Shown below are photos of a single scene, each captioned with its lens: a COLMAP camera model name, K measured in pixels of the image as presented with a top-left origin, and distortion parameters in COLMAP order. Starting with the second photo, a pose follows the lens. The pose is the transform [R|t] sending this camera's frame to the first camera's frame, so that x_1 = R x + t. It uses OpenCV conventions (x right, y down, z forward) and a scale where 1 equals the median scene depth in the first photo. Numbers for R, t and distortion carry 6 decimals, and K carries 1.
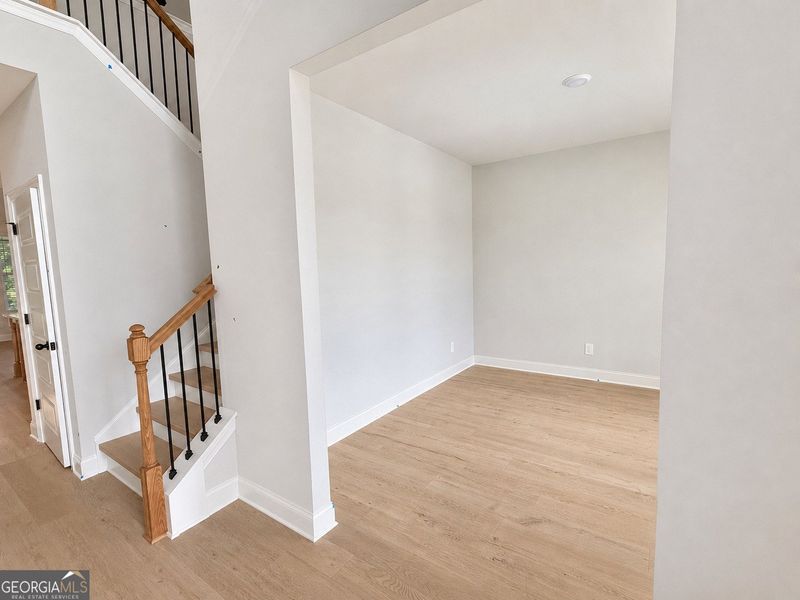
lens RADIAL K [[386.7, 0, 400.6], [0, 386.7, 298.5], [0, 0, 1]] dist [0.002508, 0.001421]
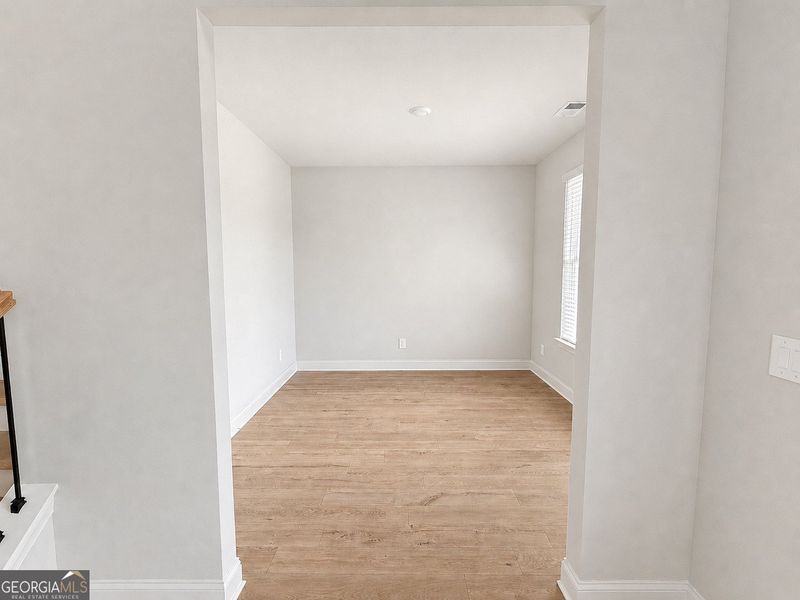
lens RADIAL K [[386.7, 0, 404.8], [0, 386.7, 303.3], [0, 0, 1]] dist [0.002508, 0.001421]
pose [[0.810681, -0.032049, 0.584611, -0.347982], [0.025638, 0.999486, 0.019241, -0.020753], [-0.584927, -0.000610, 0.811086, 0.122850]]
